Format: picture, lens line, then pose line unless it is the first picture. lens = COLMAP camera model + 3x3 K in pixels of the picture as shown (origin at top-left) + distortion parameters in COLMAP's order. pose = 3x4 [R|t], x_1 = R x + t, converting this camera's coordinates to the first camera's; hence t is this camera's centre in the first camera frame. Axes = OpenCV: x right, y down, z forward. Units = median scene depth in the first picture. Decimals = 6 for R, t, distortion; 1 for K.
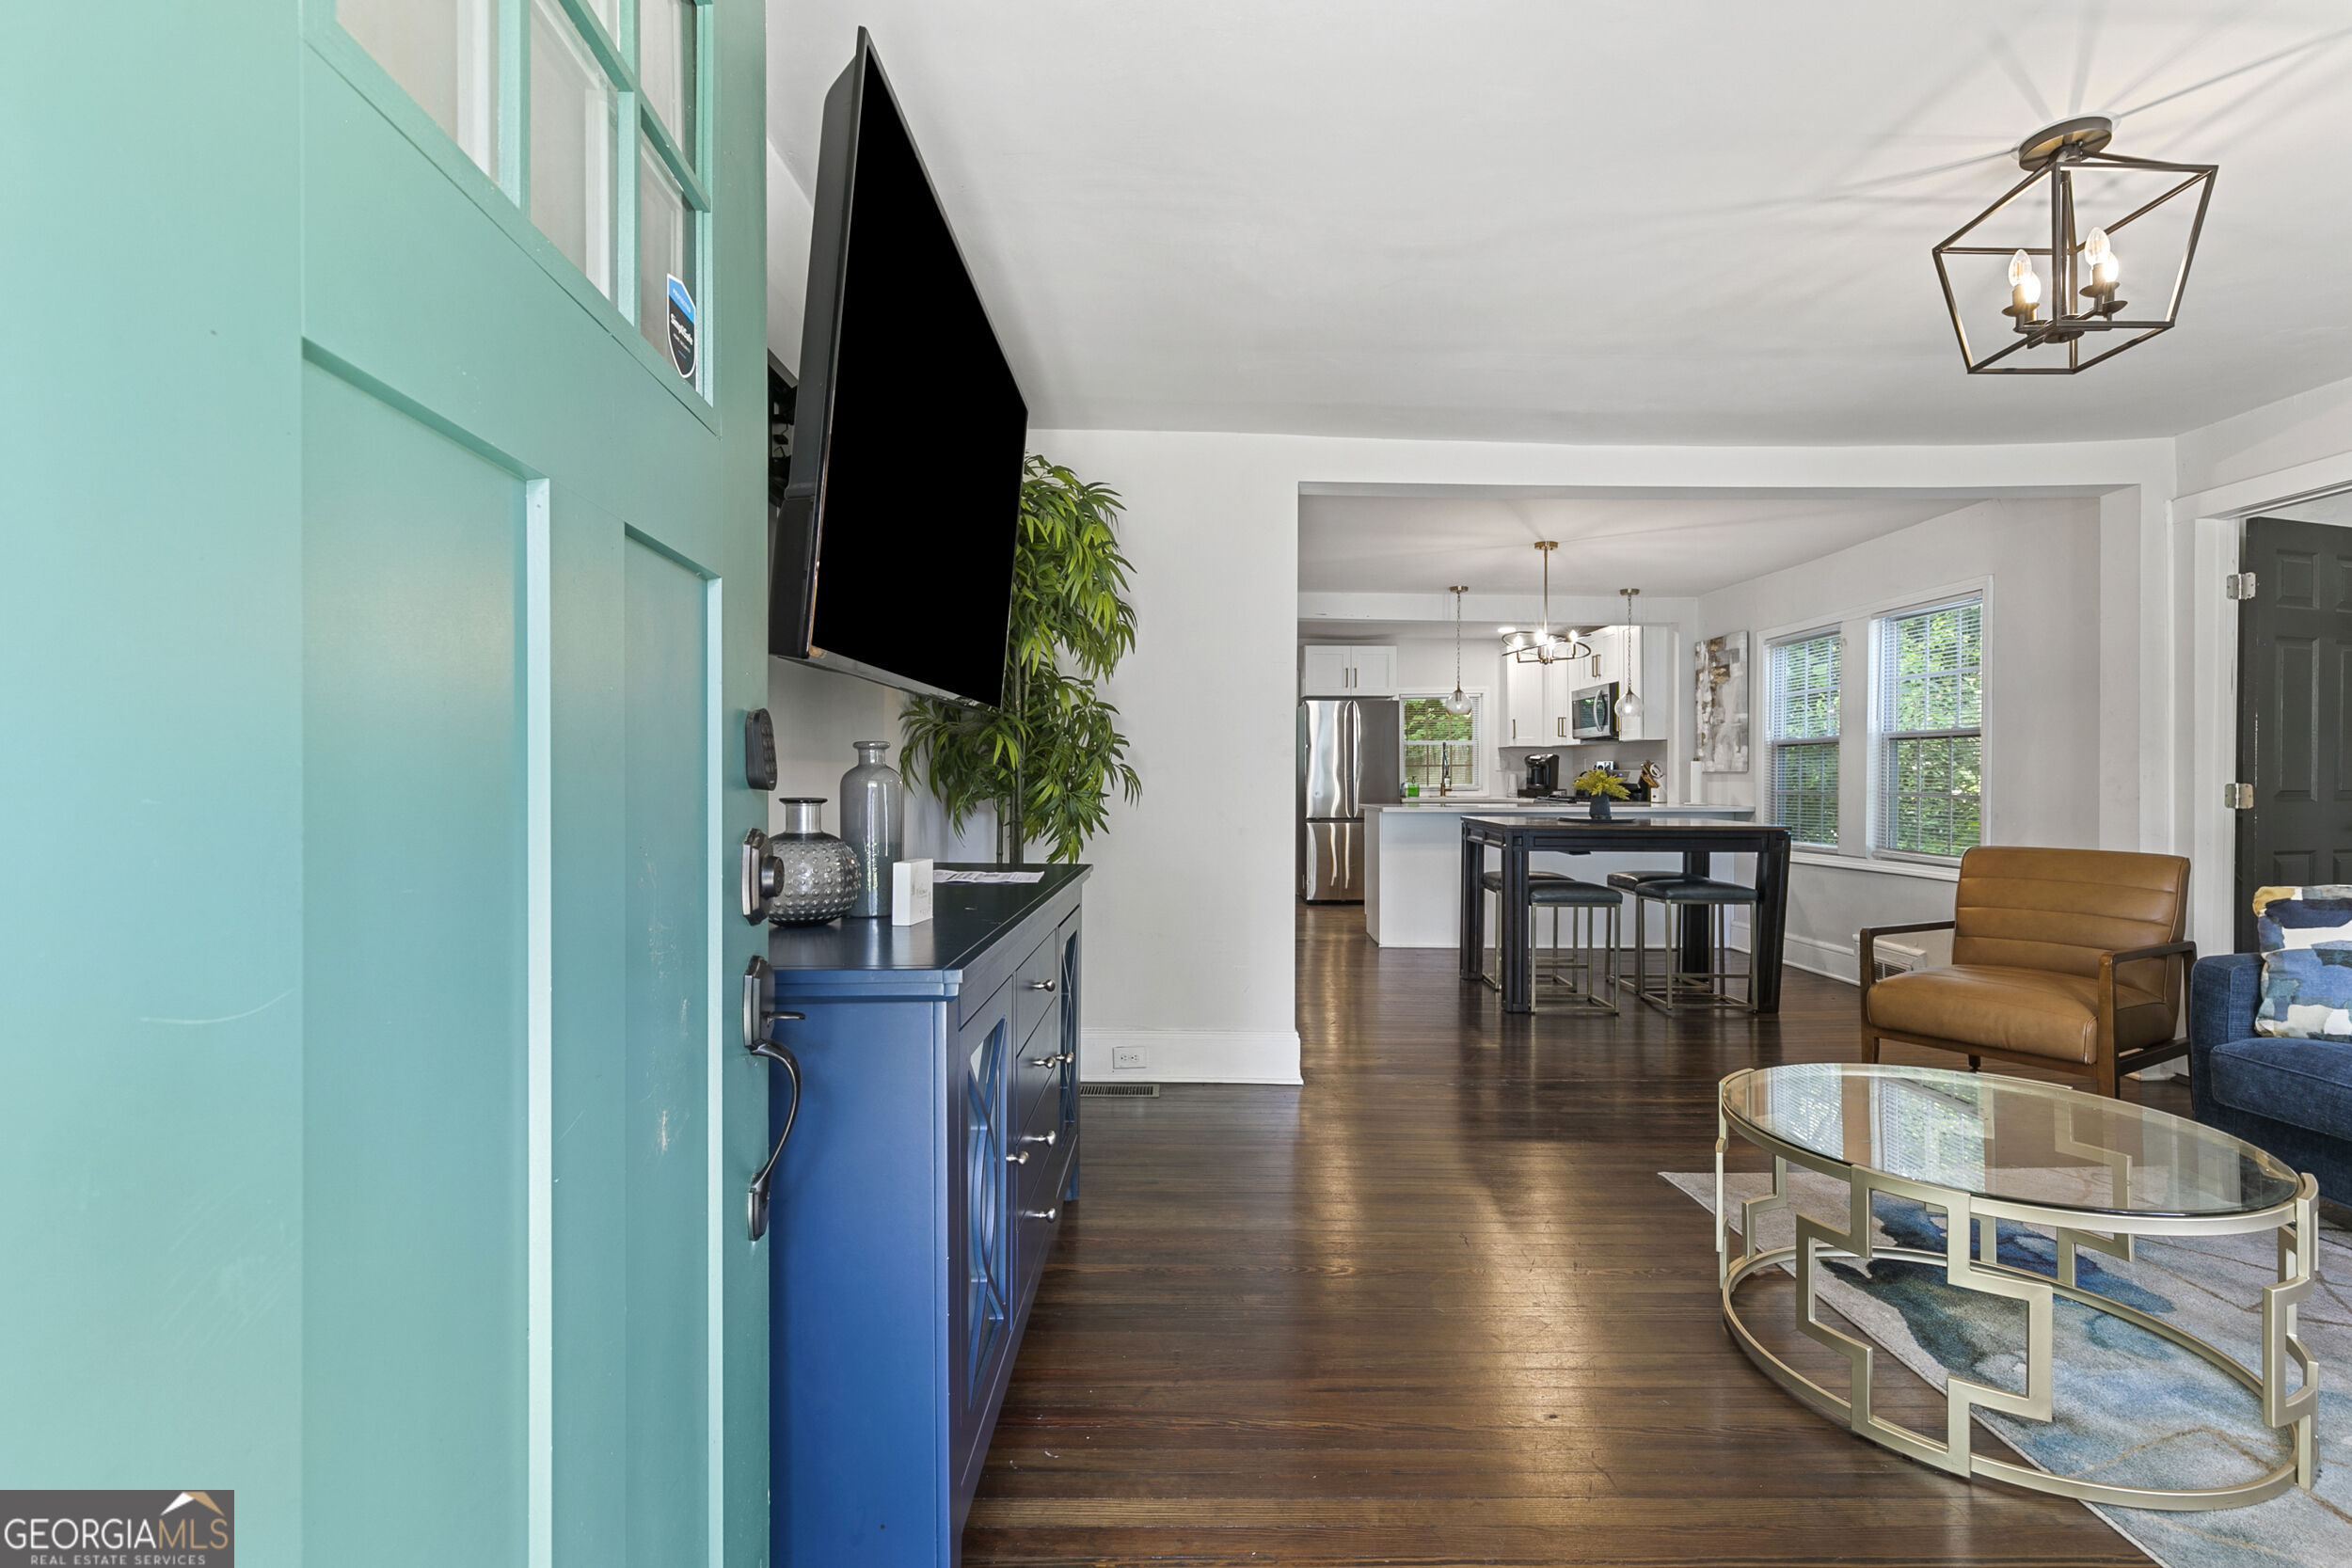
lens RADIAL K [[1057.2, 0, 1182.2], [0, 1057.2, 784.2], [0, 0, 1]] dist [0.009776, -0.000905]
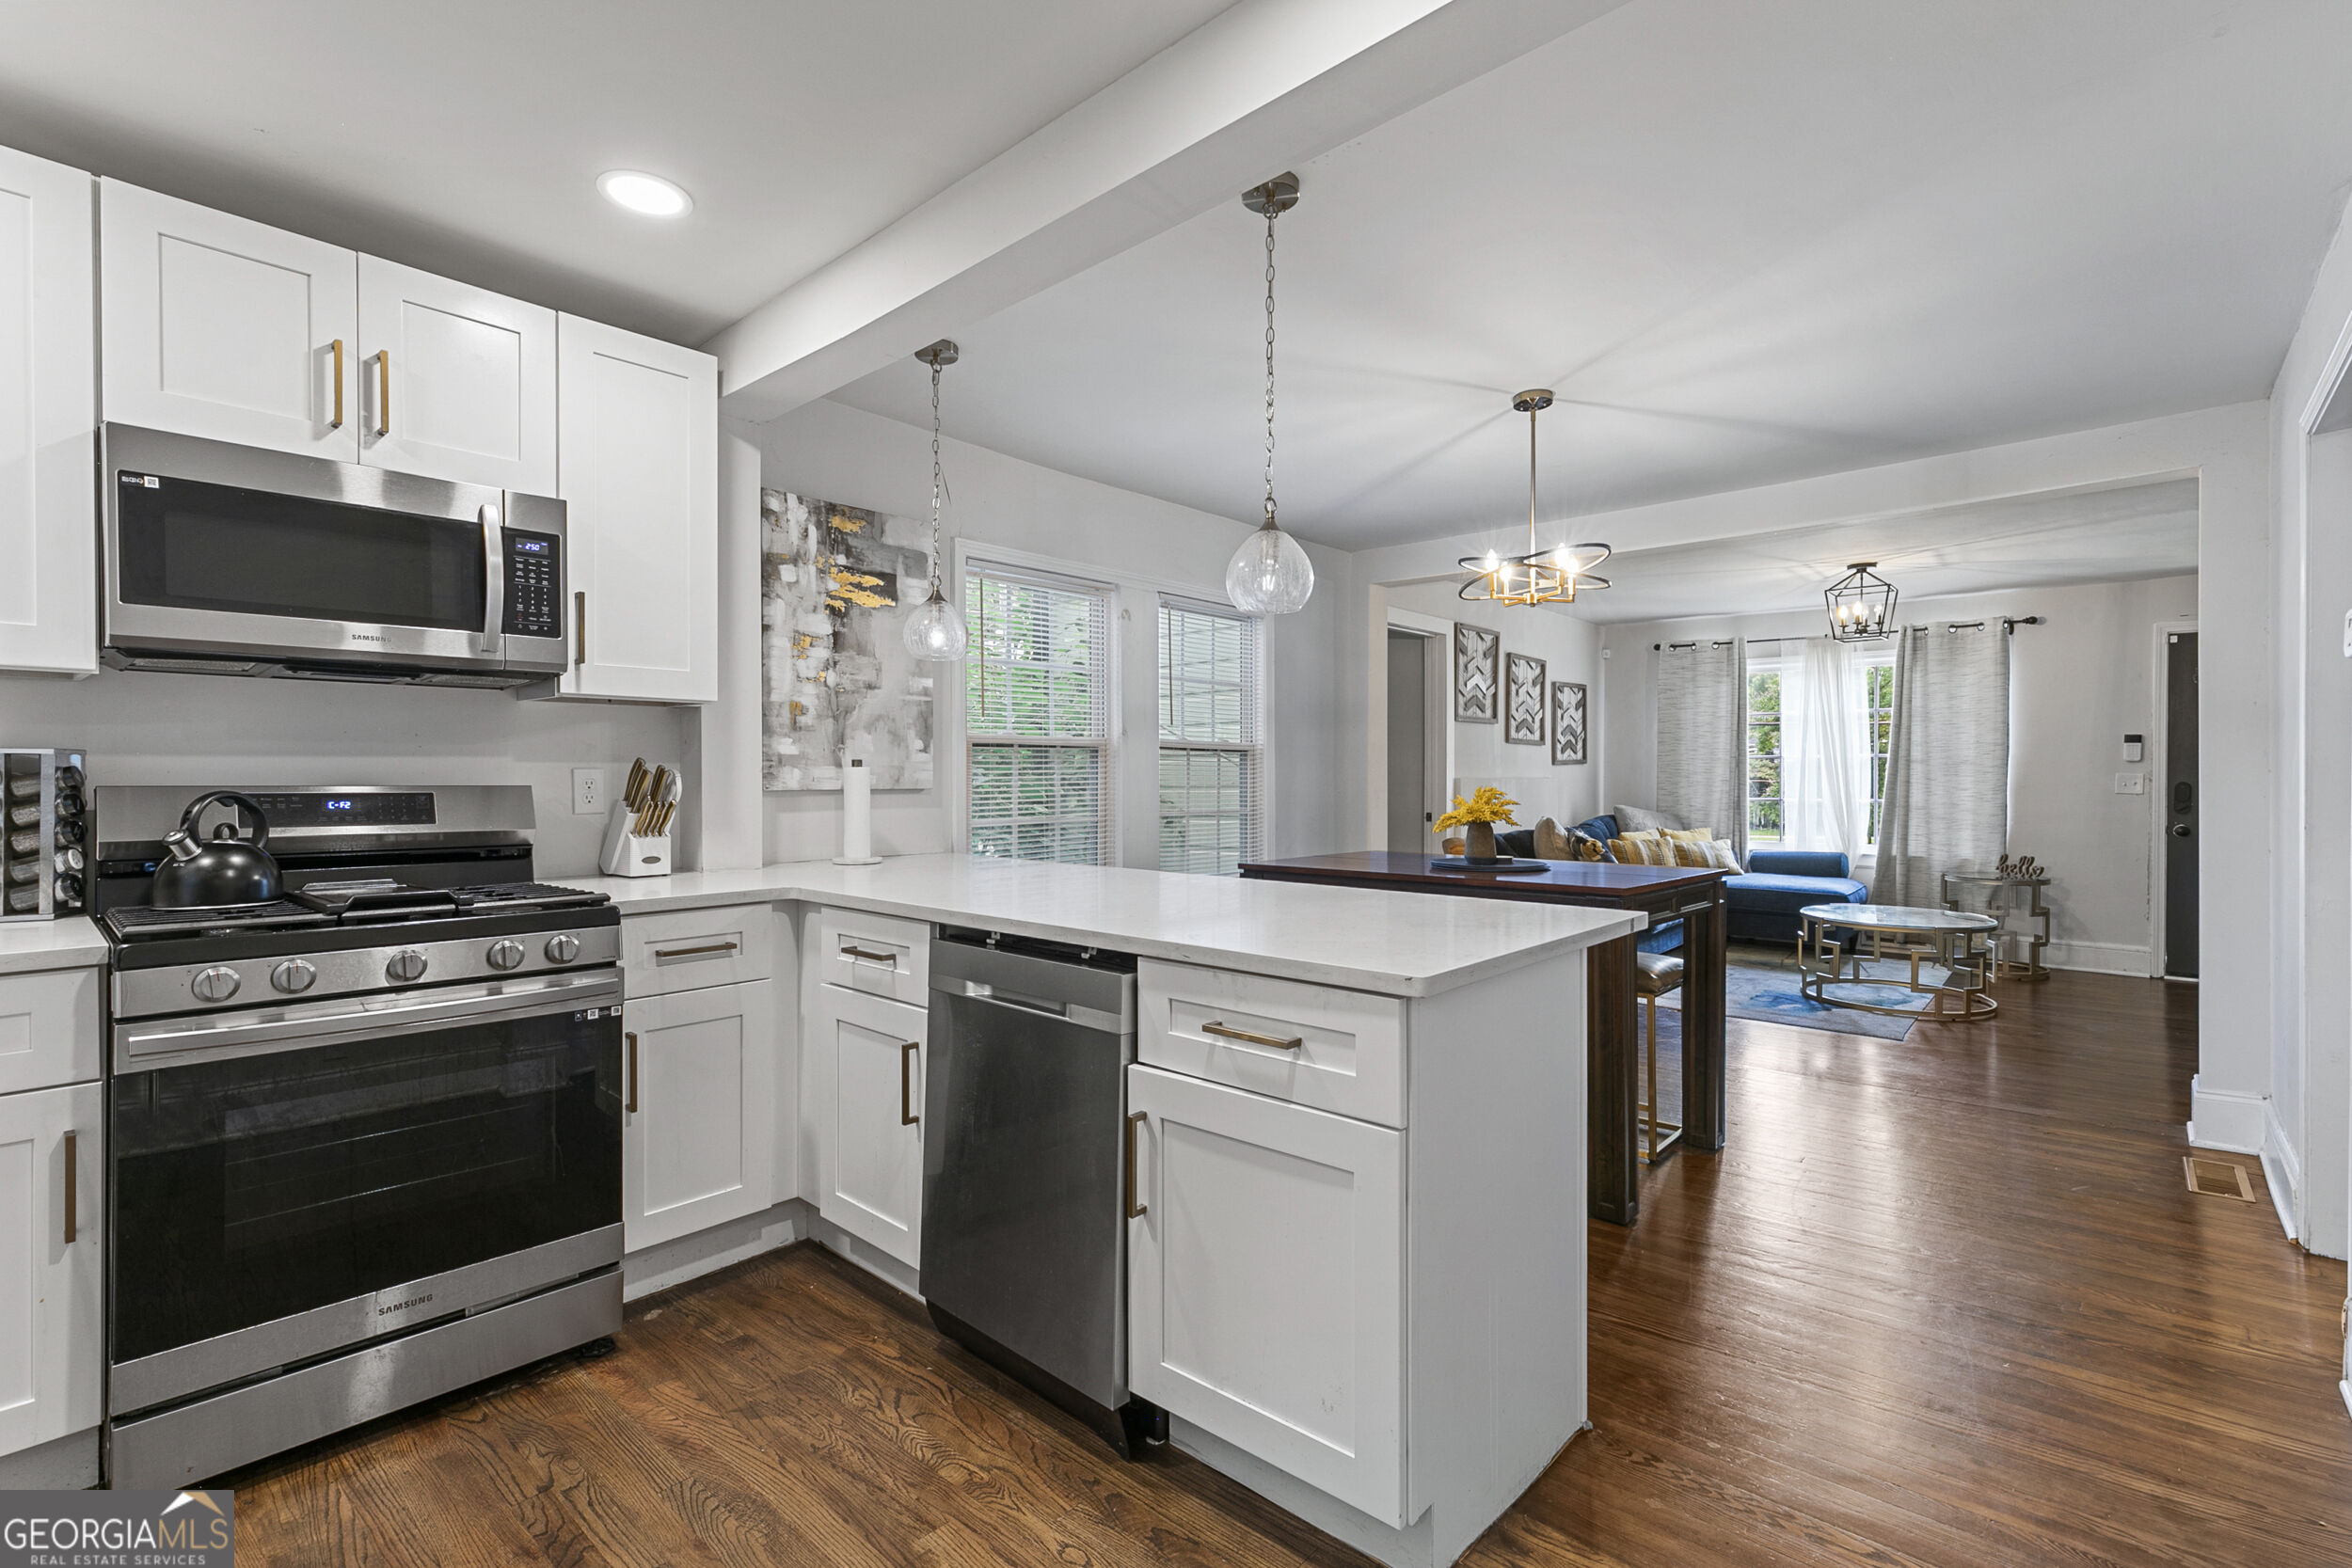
lens RADIAL K [[1057.2, 0, 1182.2], [0, 1057.2, 784.2], [0, 0, 1]] dist [0.009776, -0.000905]
pose [[-0.741192, -0.004804, 0.671276, 0.075472], [0.005351, 0.999900, 0.013064, -0.019032], [-0.671272, 0.013275, -0.741093, 1.219754]]
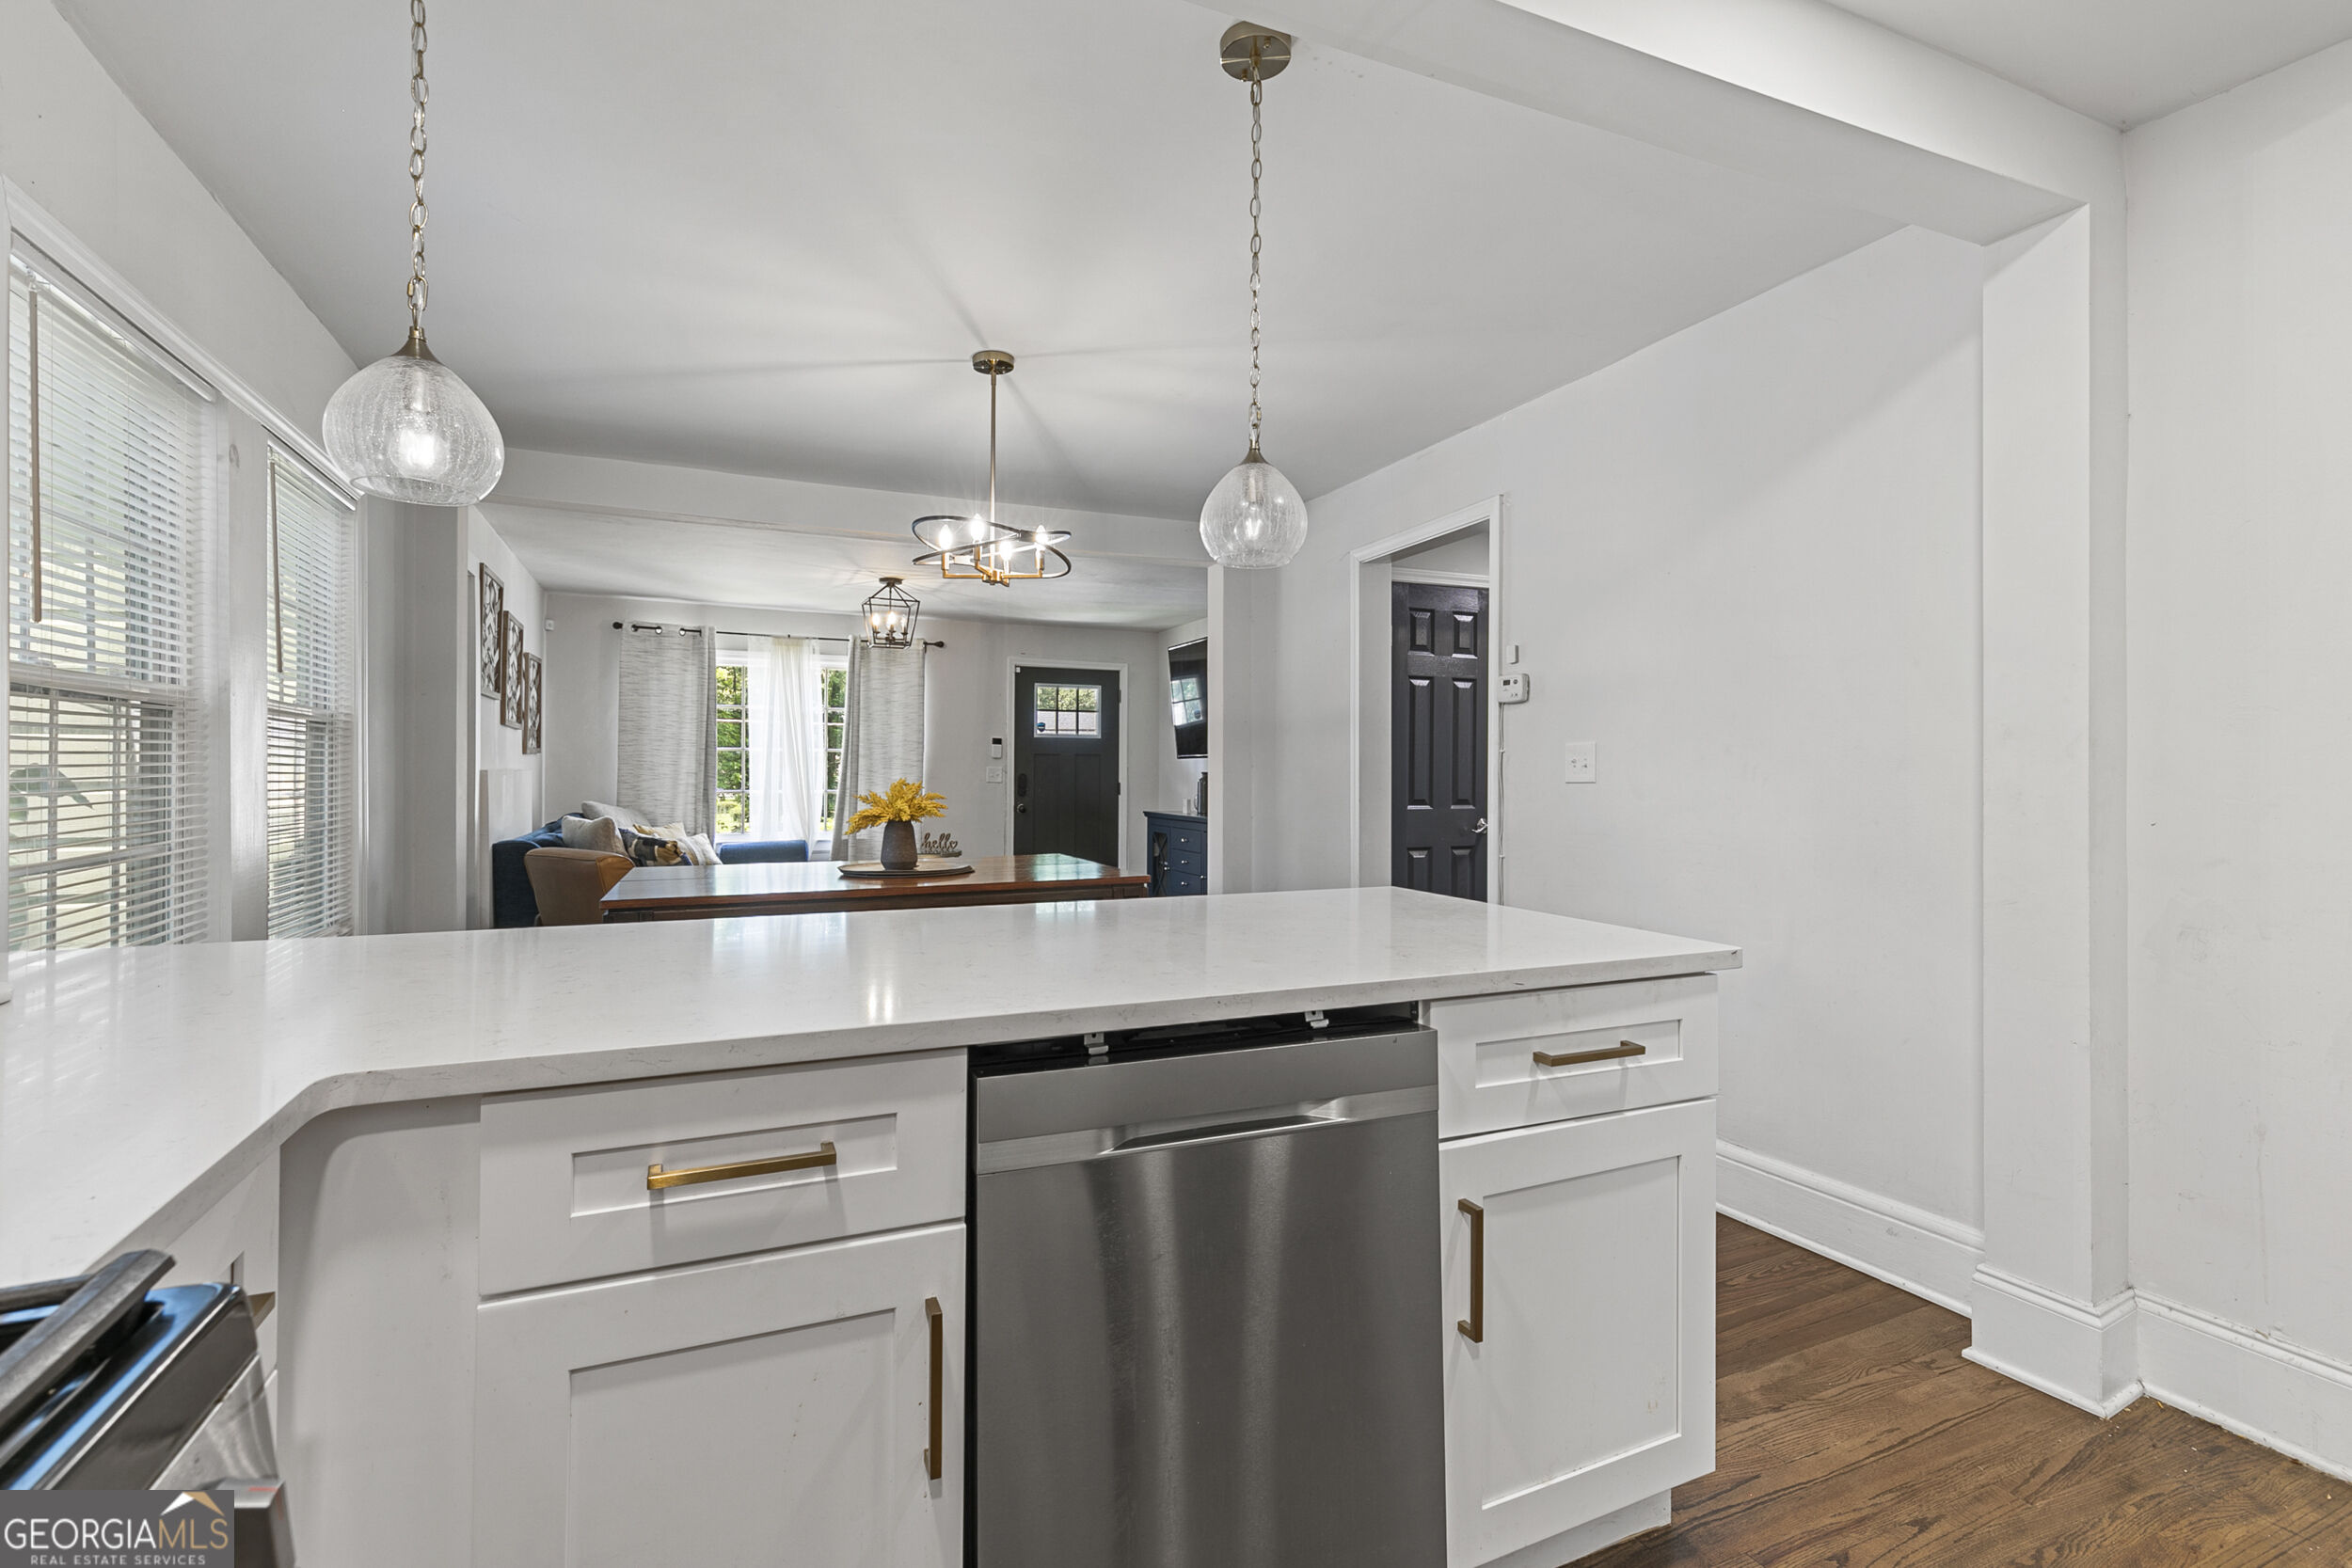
lens RADIAL K [[1062.6, 0, 1177.0], [0, 1062.6, 768.3], [0, 0, 1]] dist [0.004448, -0.000070]
pose [[-0.916855, -0.002575, -0.399213, 0.369016], [-0.004997, 0.999975, 0.005027, -0.017868], [0.399190, 0.006603, -0.916844, 1.198672]]
